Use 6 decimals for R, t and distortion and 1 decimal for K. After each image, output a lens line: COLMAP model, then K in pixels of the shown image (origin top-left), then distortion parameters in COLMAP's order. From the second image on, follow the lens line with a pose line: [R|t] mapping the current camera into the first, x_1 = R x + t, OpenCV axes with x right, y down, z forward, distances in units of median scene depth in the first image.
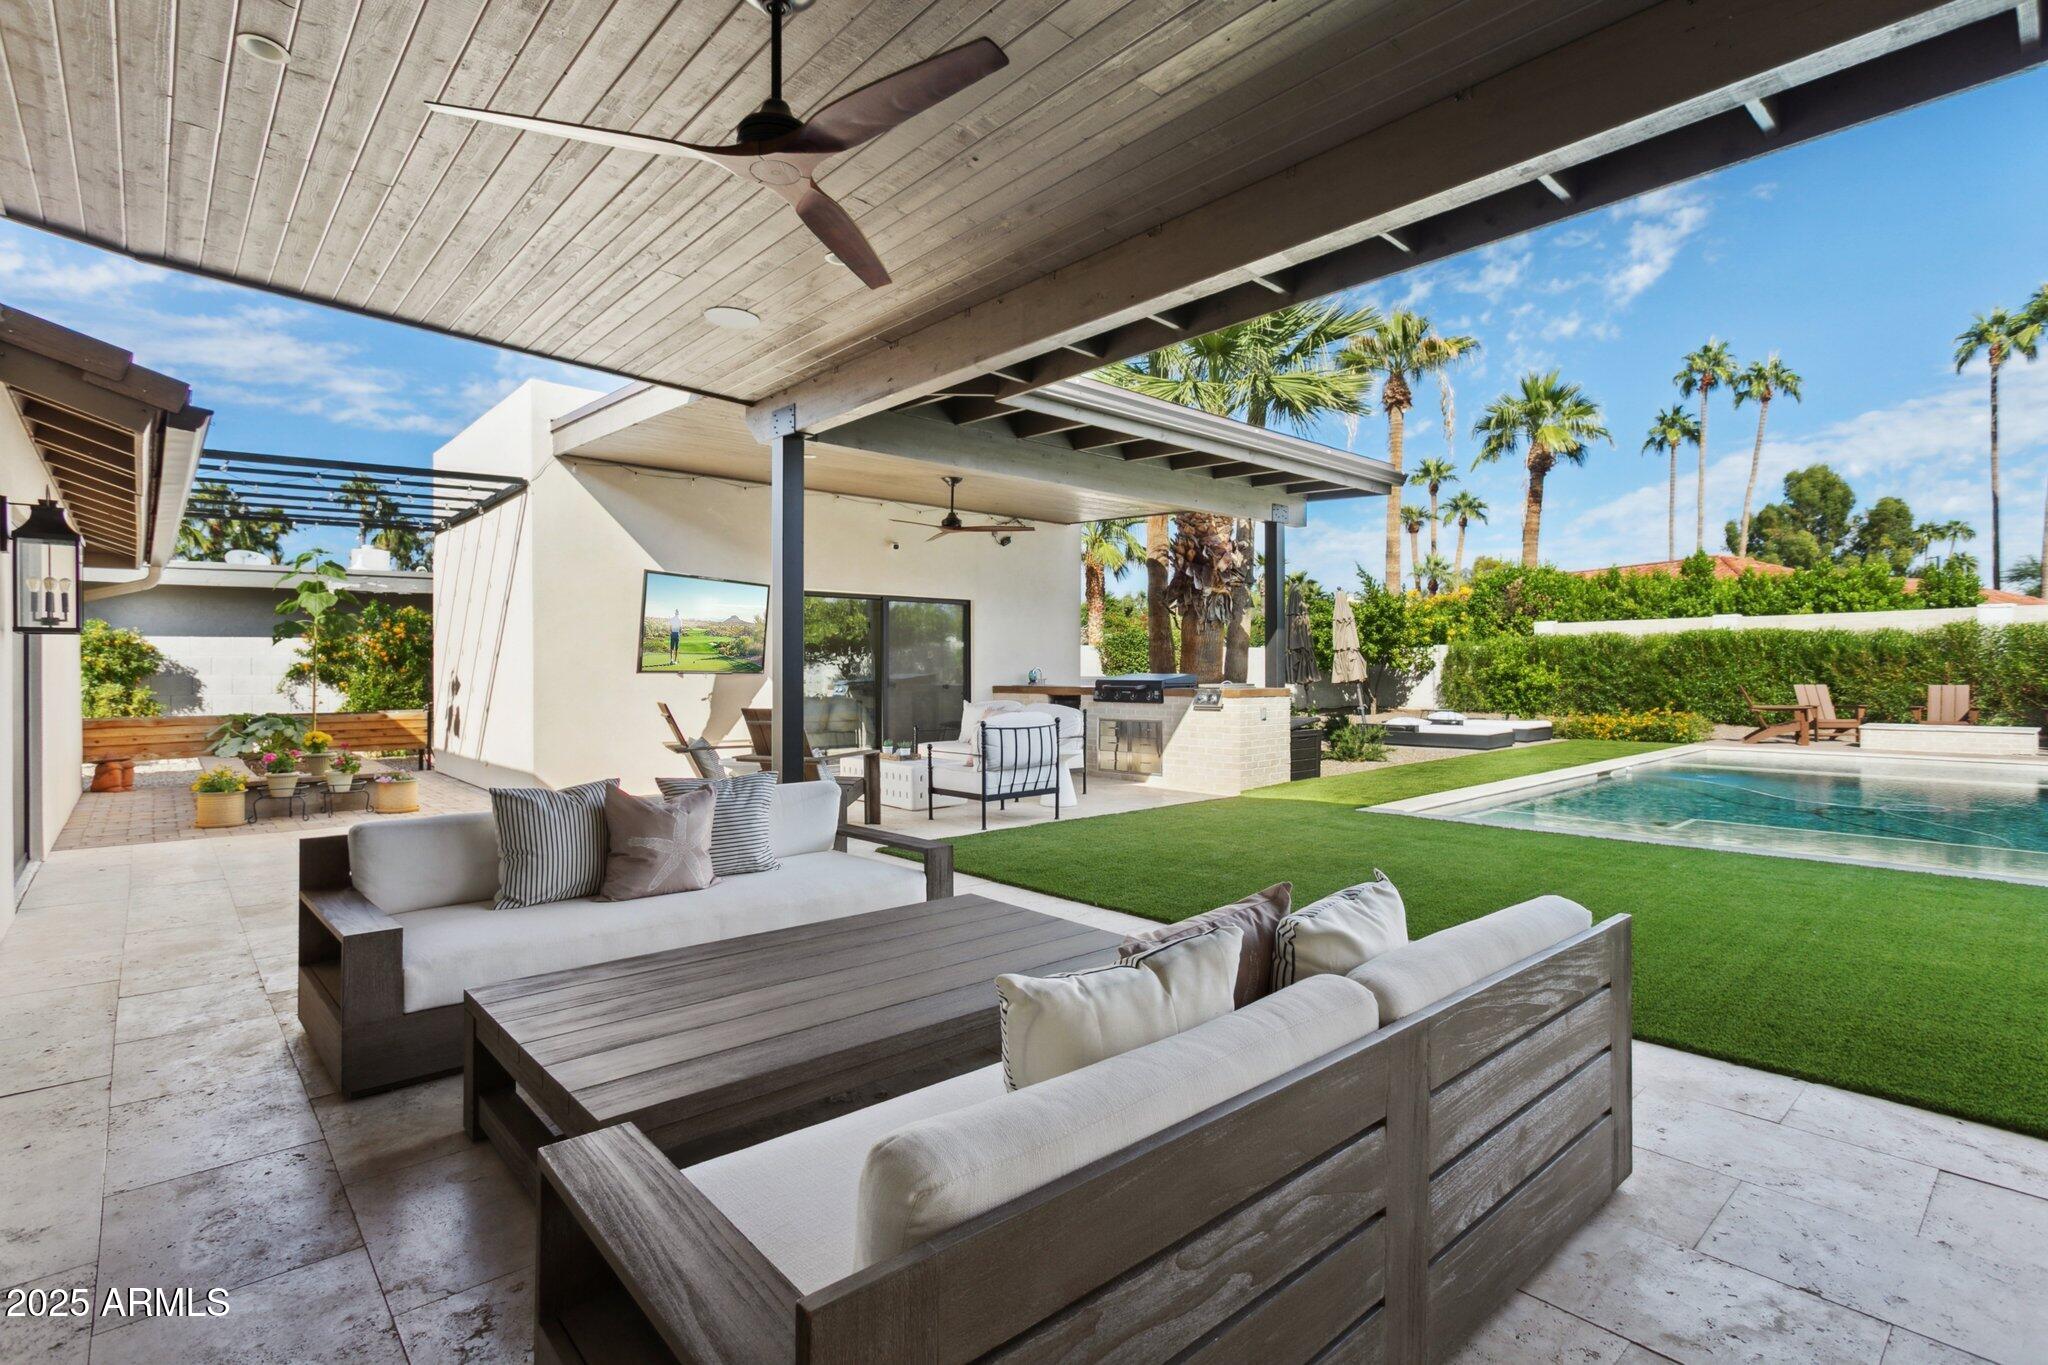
lens RADIAL K [[980.4, 0, 1014.2], [0, 980.4, 669.4], [0, 0, 1]] dist [0.001508, 0.001194]
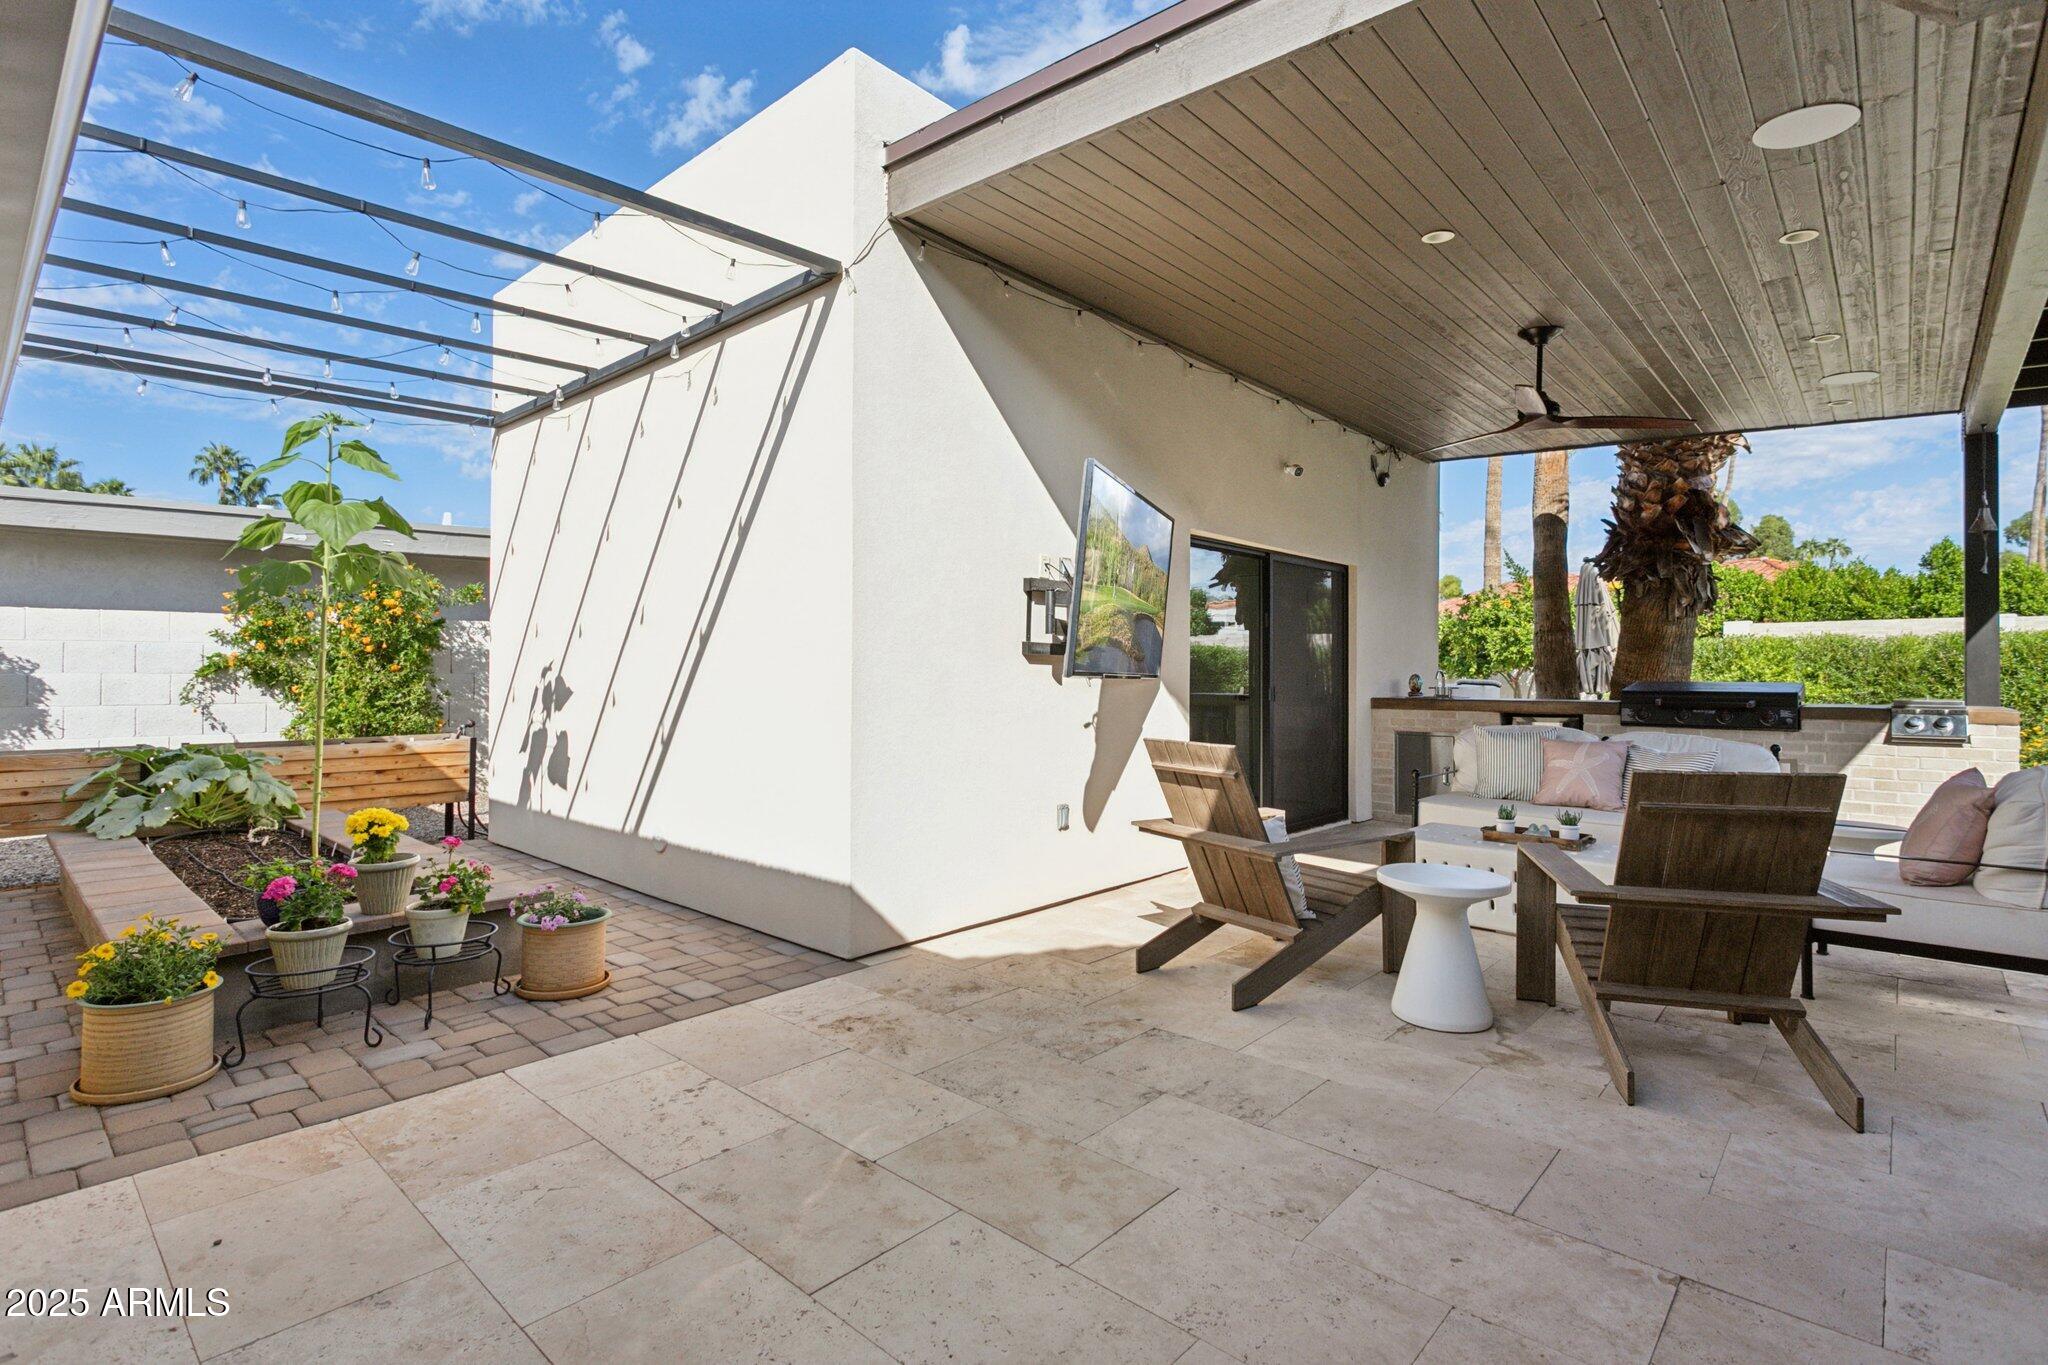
lens RADIAL K [[980.4, 0, 1015.9], [0, 980.4, 662.0], [0, 0, 1]] dist [0.001508, 0.001194]
pose [[0.994391, 0.008107, 0.105453, -0.288719], [-0.007004, 0.999917, -0.010826, 0.001617], [-0.105532, 0.010027, 0.994365, 0.328690]]
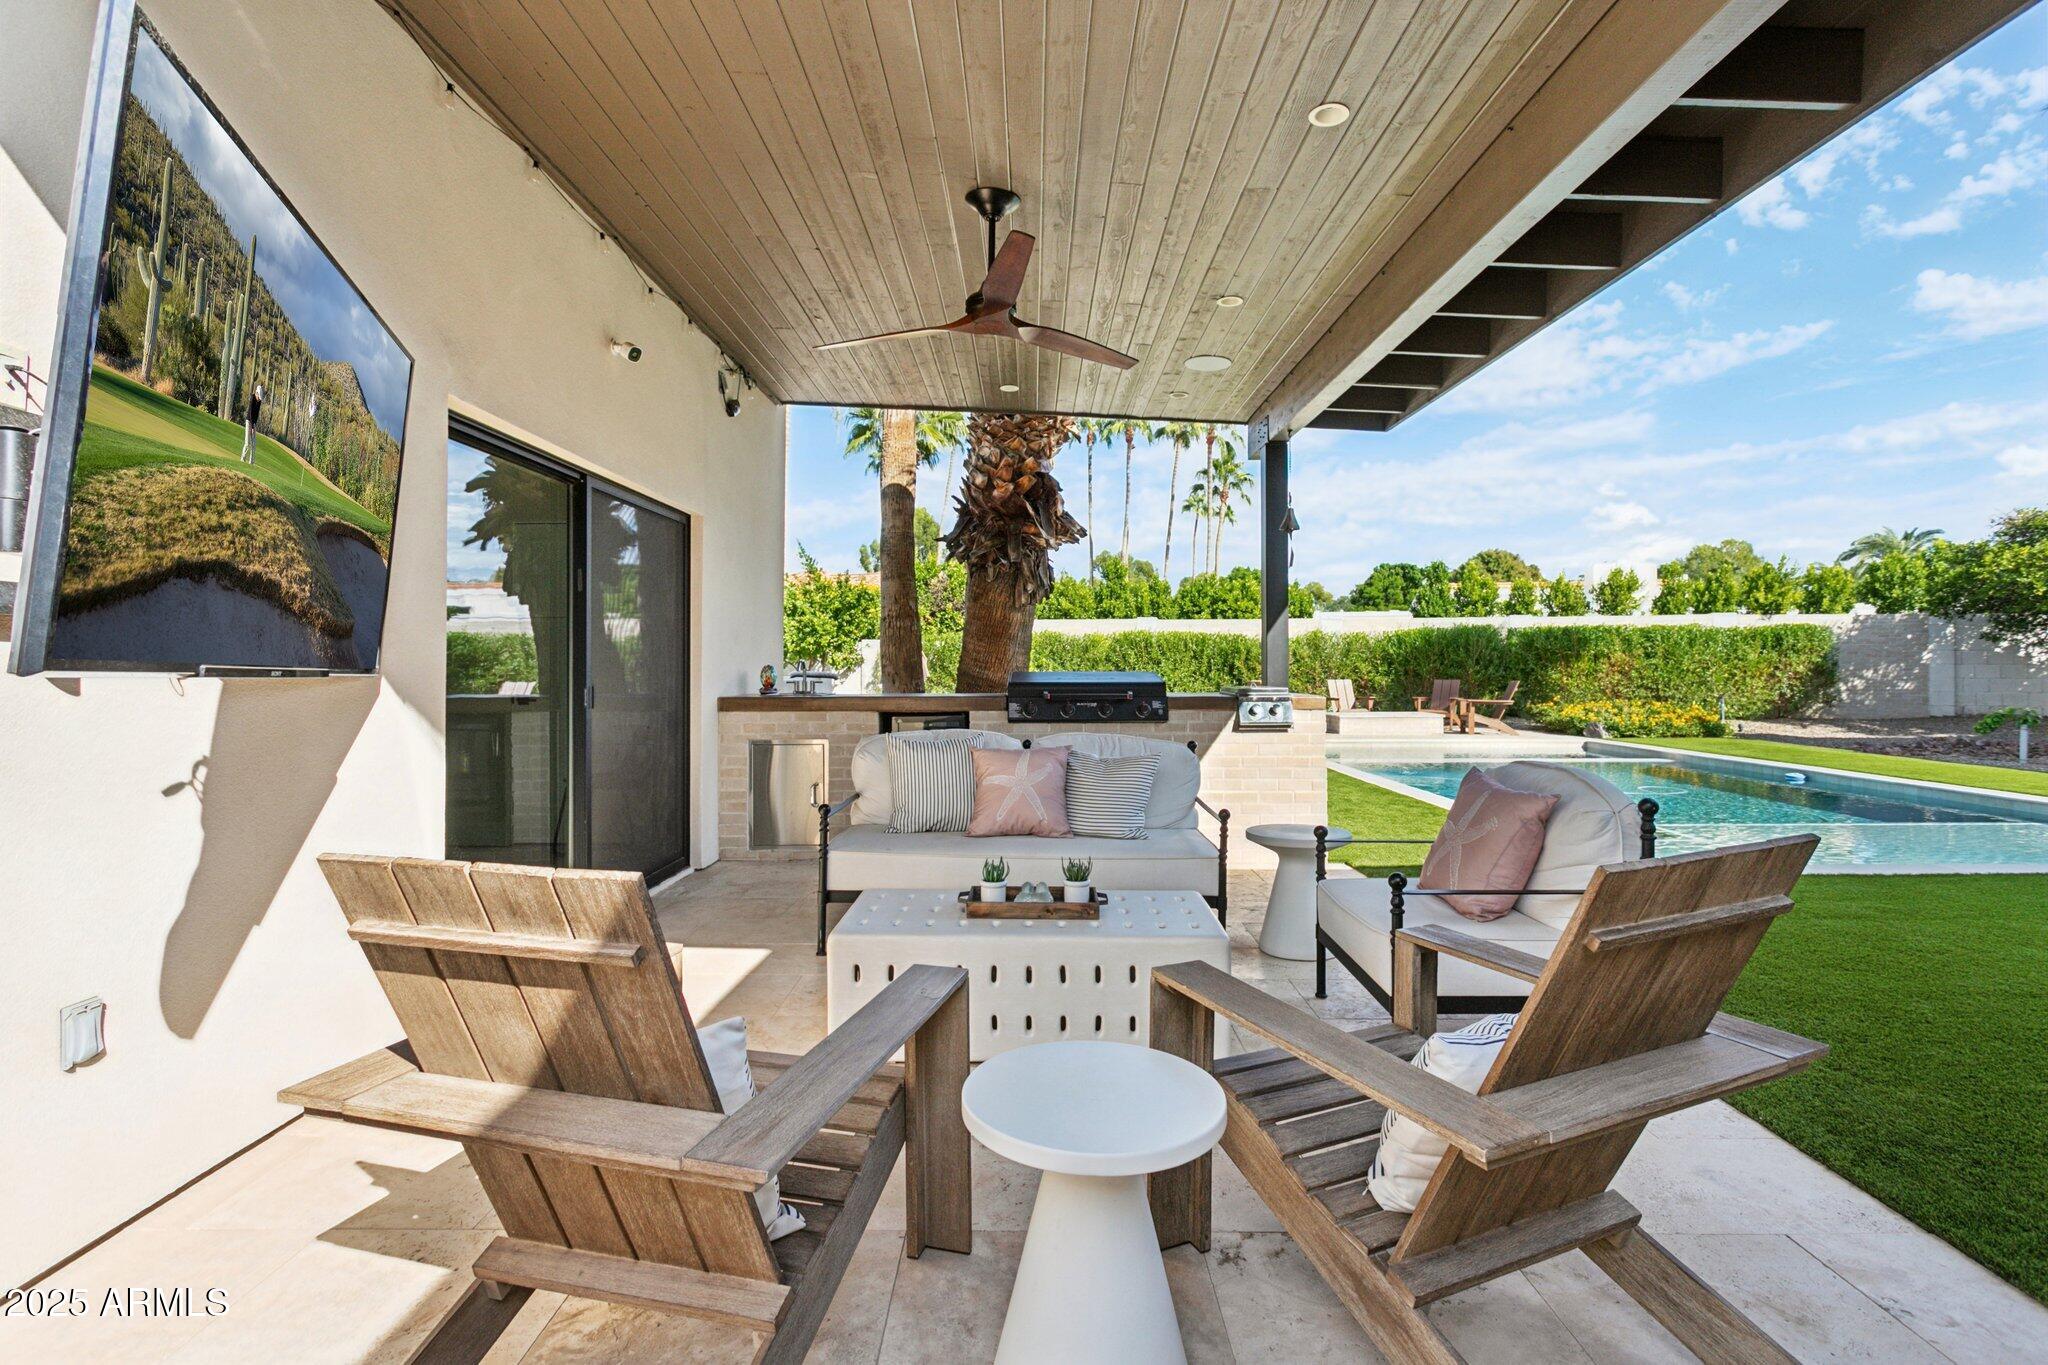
lens RADIAL K [[980.4, 0, 1022.6], [0, 980.4, 651.2], [0, 0, 1]] dist [0.001508, 0.001194]
pose [[0.673973, 0.013908, 0.738625, -0.247119], [-0.001638, 0.999848, -0.017333, 0.002186], [-0.738754, 0.010472, 0.673894, 0.492481]]
